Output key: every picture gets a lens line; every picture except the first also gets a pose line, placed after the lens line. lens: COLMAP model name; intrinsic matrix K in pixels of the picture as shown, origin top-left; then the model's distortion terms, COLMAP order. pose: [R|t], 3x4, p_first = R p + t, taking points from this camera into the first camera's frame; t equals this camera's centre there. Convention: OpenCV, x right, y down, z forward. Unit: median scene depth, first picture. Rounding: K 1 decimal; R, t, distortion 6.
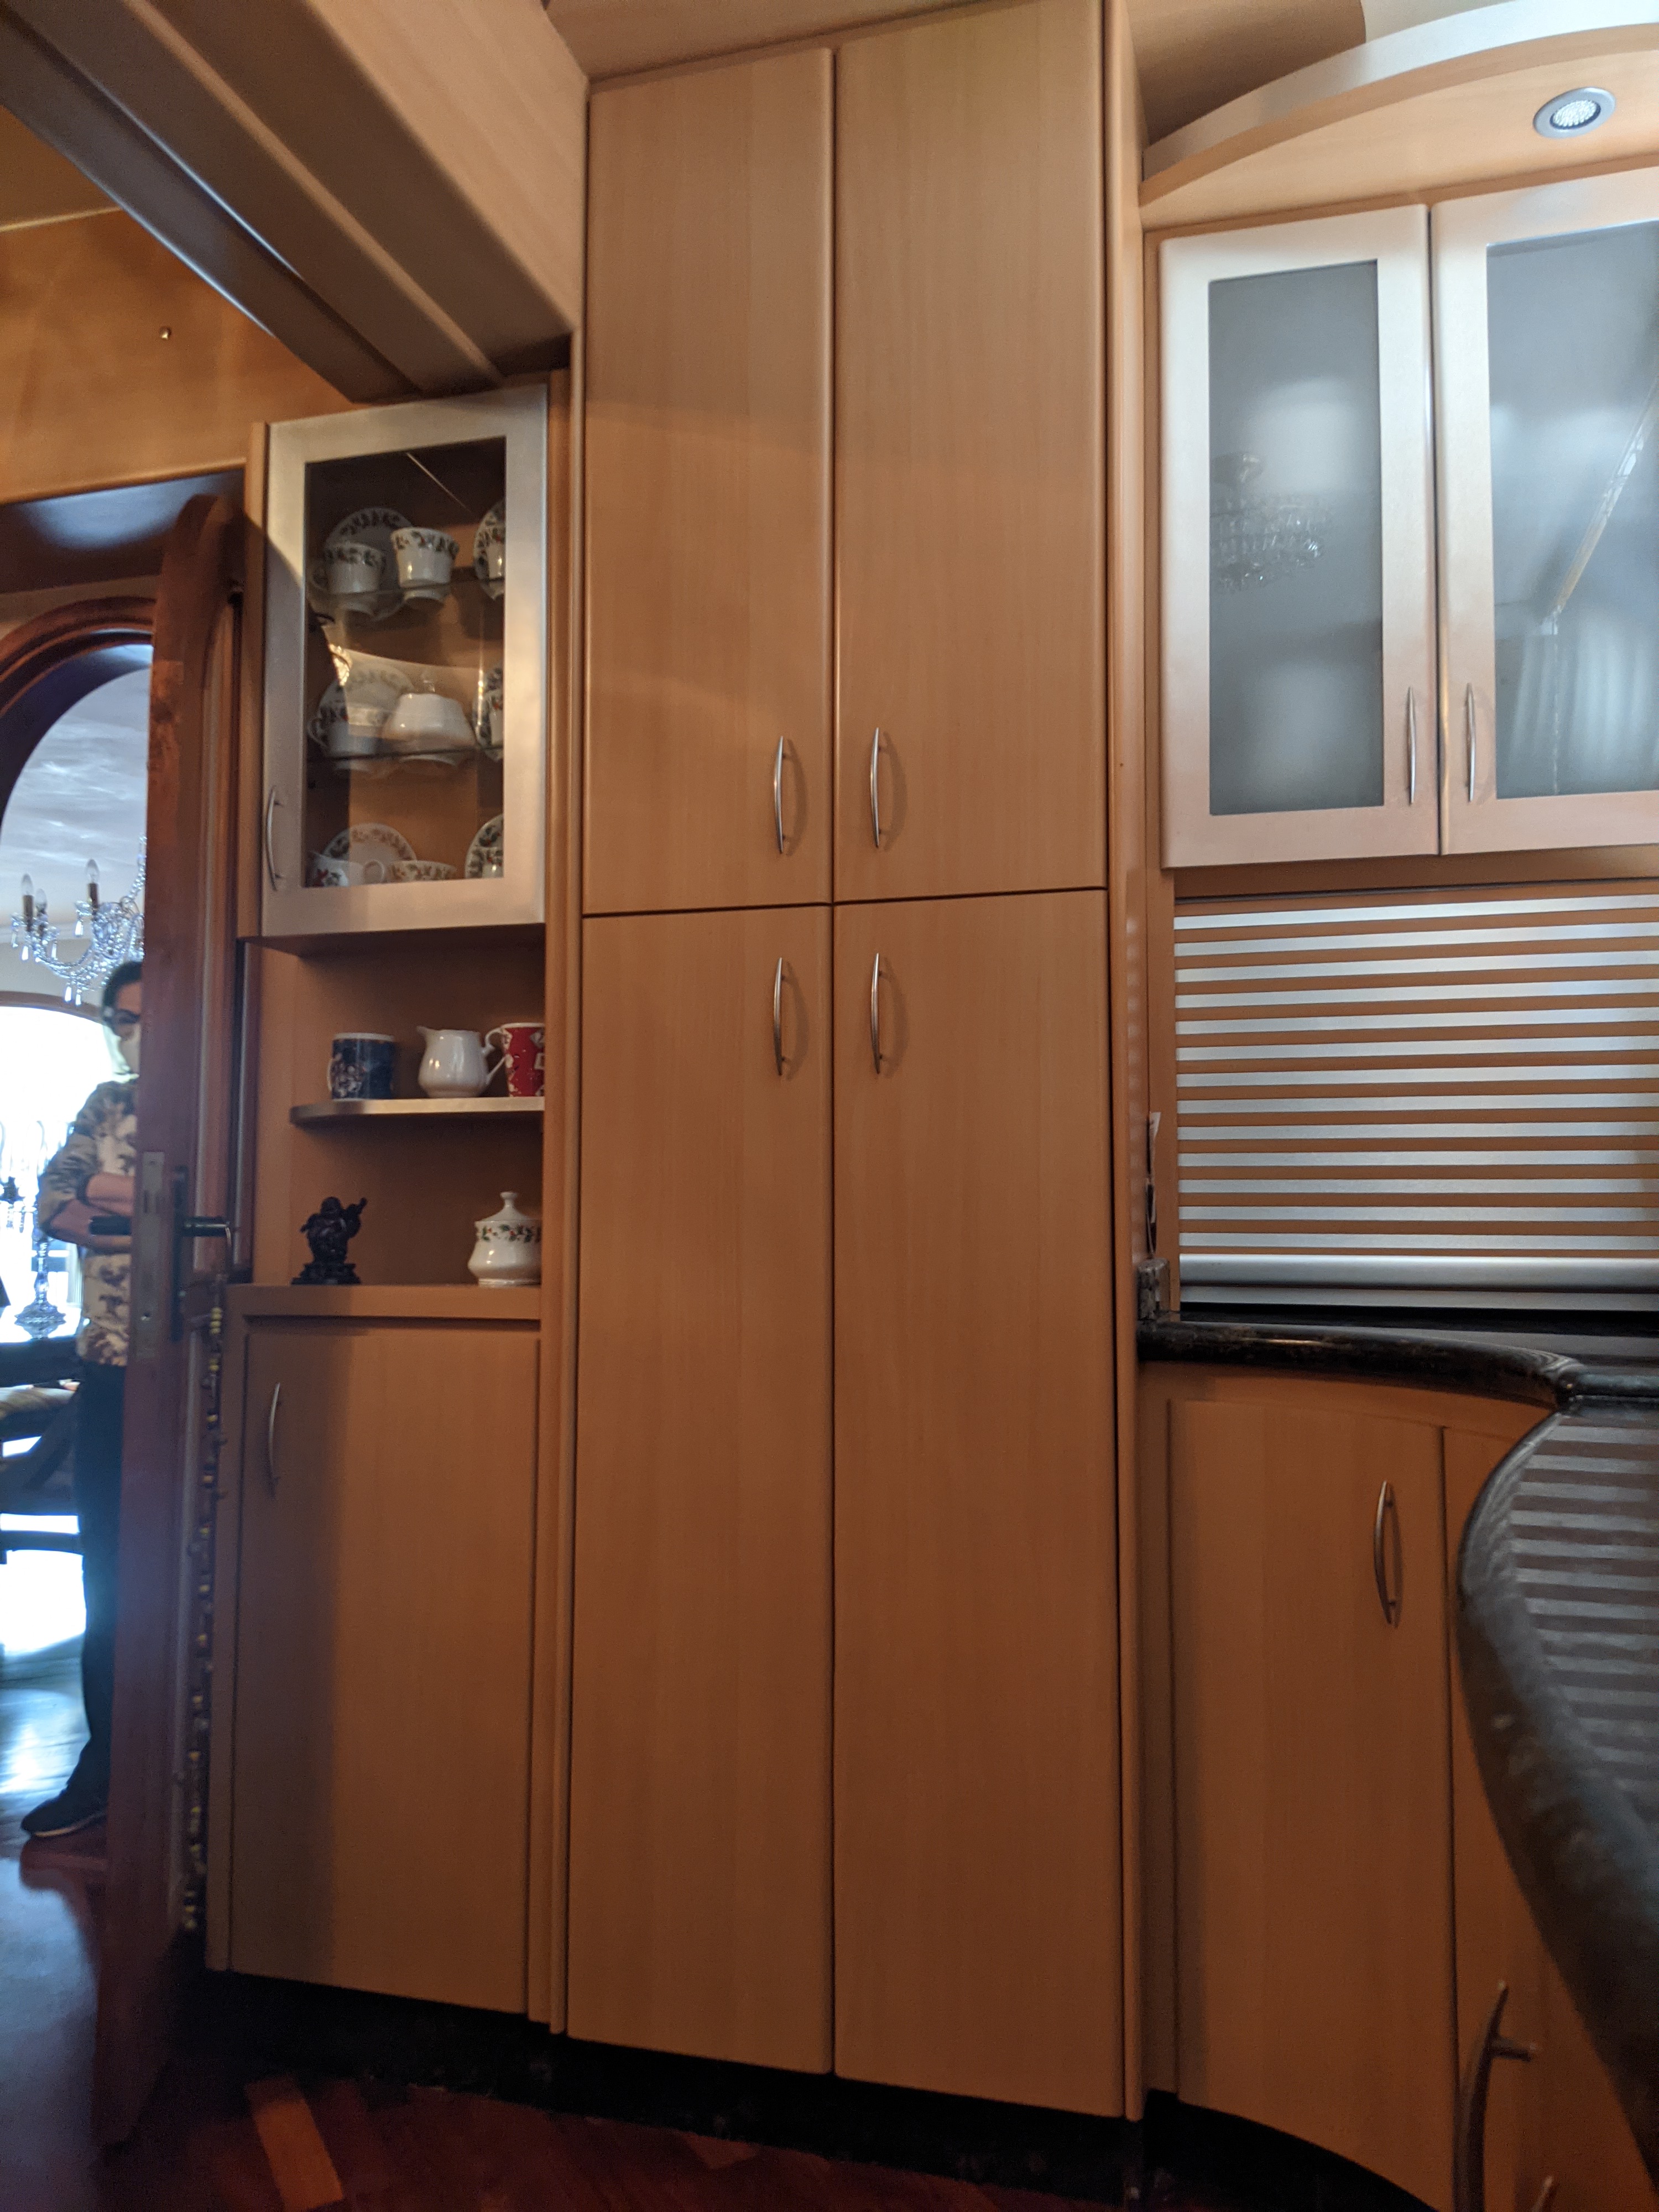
lens RADIAL K [[1625.5, 0, 835.9], [0, 1625.5, 1123.0], [0, 0, 1]] dist [0.047002, -0.097499]
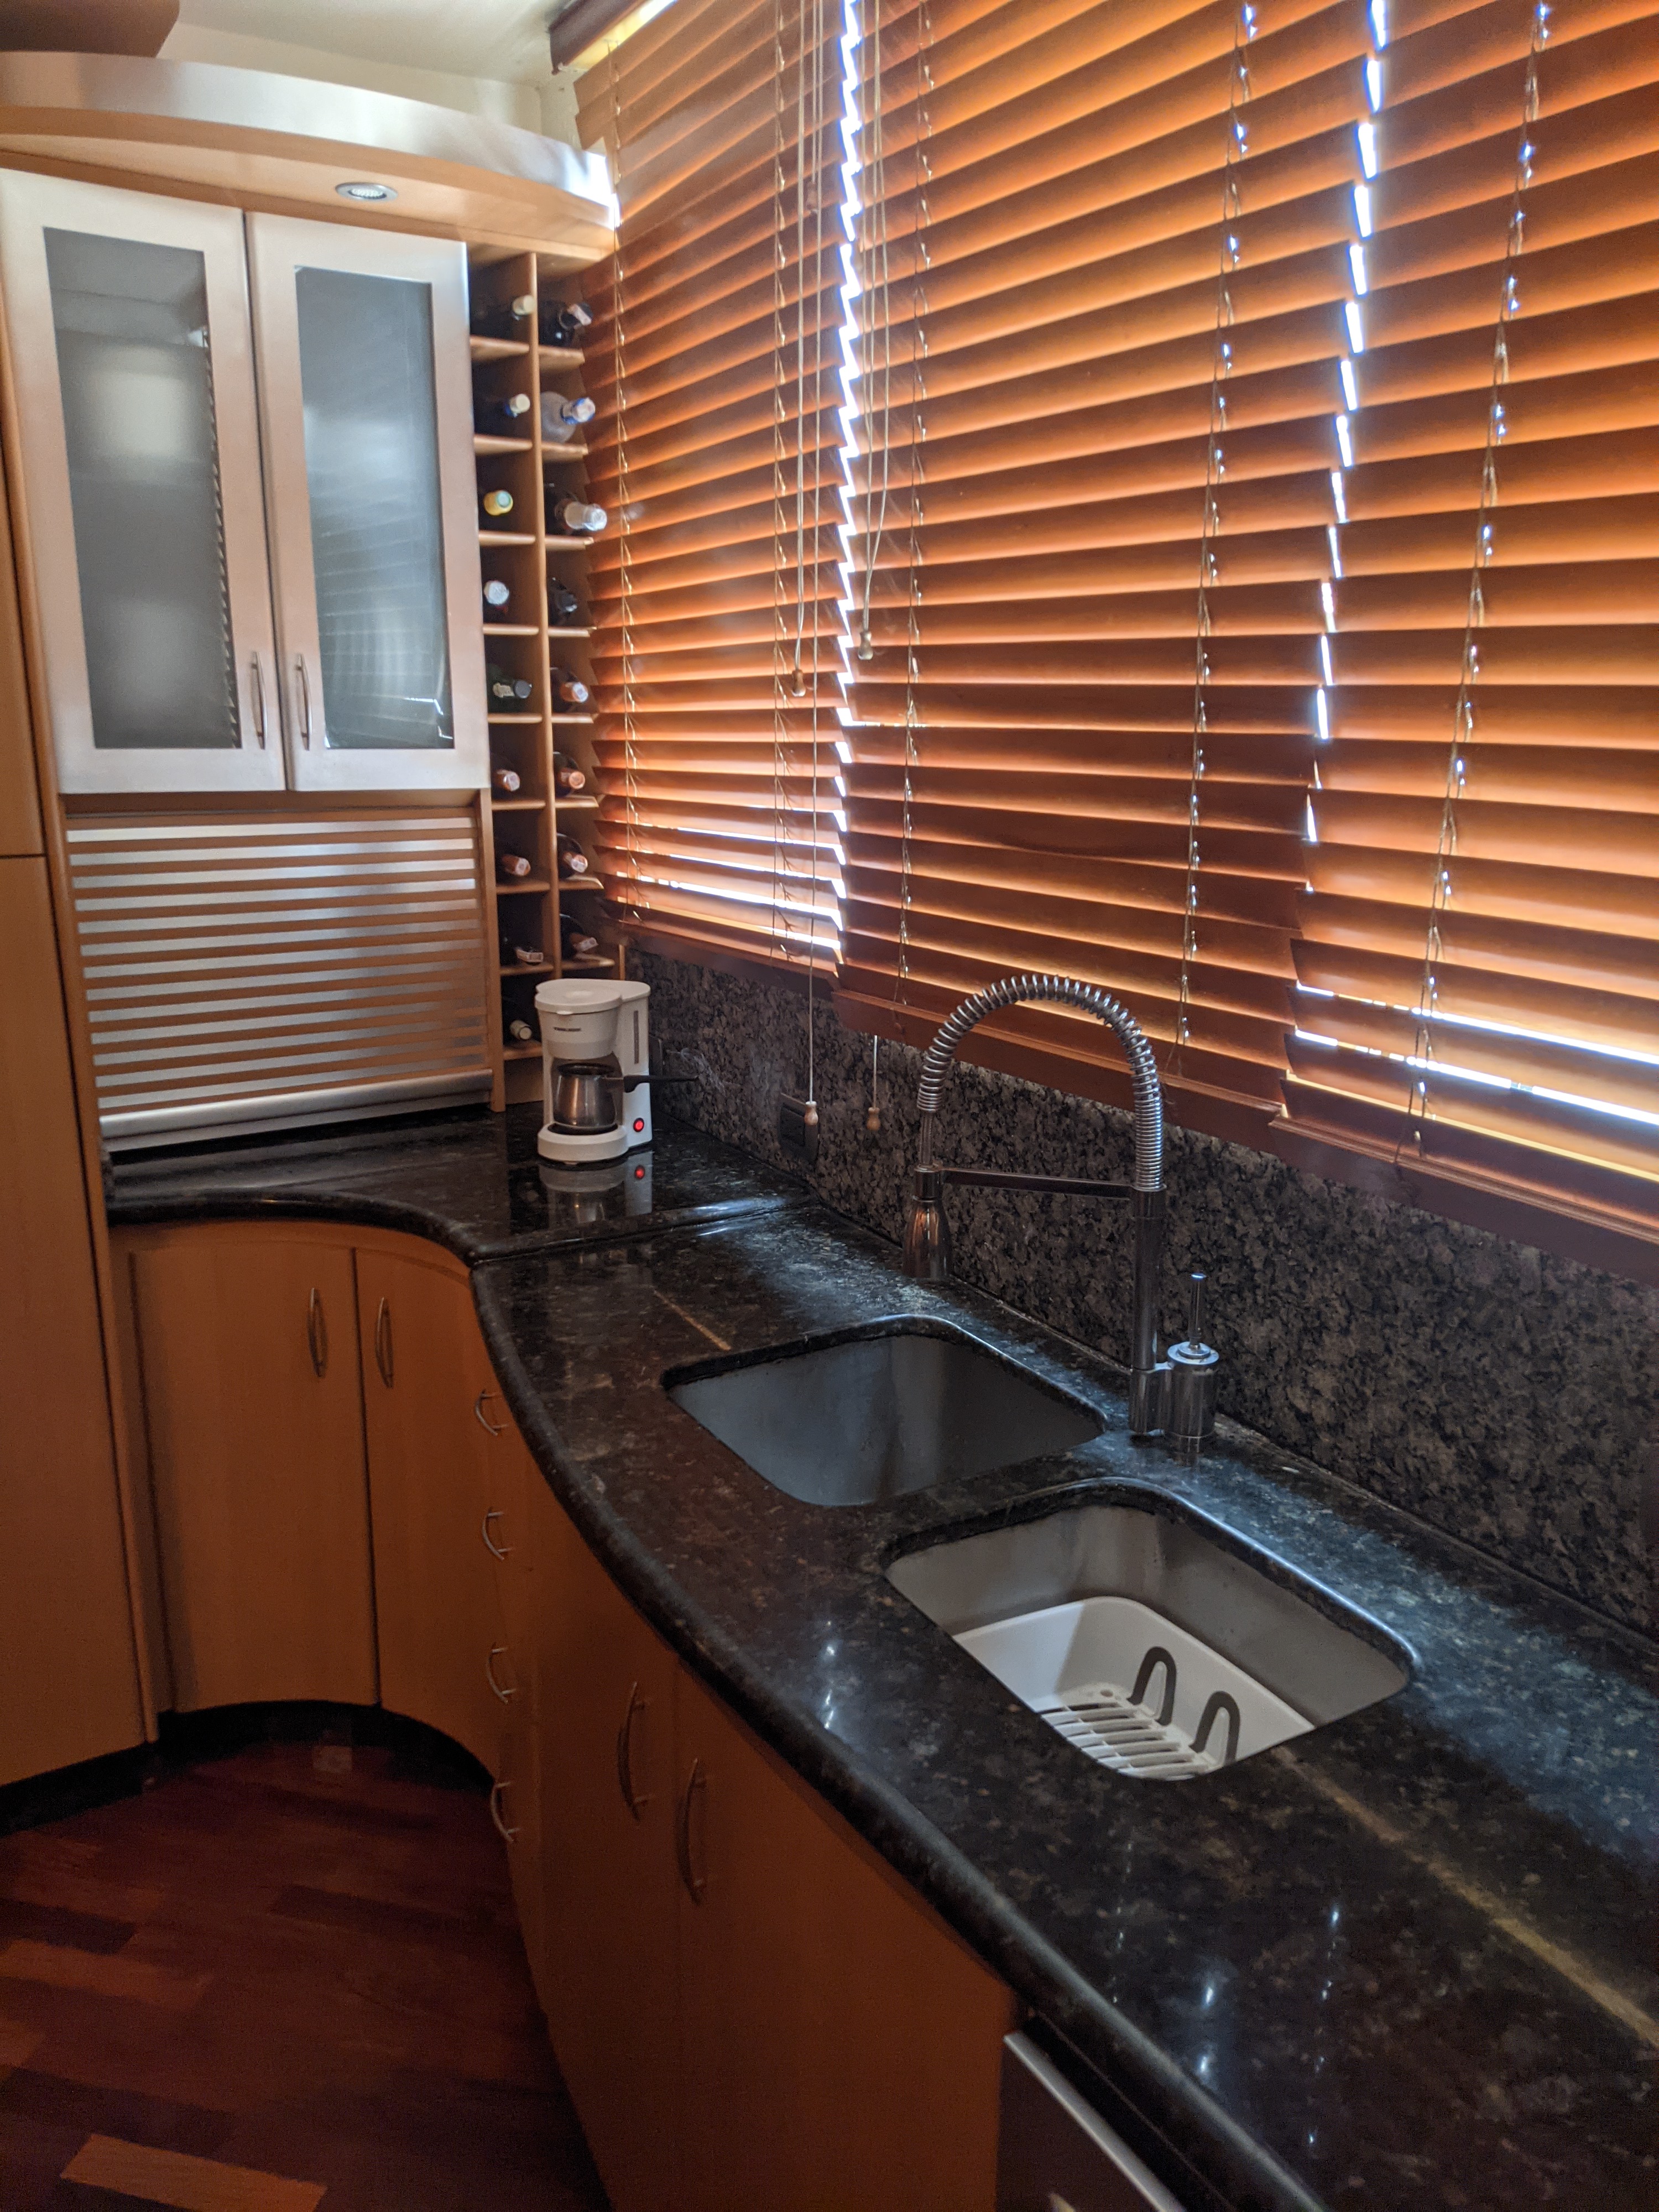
lens RADIAL K [[1625.5, 0, 835.9], [0, 1625.5, 1123.0], [0, 0, 1]] dist [0.047002, -0.097499]
pose [[0.675490, -0.182063, 0.714539, -0.322806], [-0.046533, 0.956582, 0.287724, -0.323133], [-0.735899, -0.227604, 0.637690, -0.205707]]
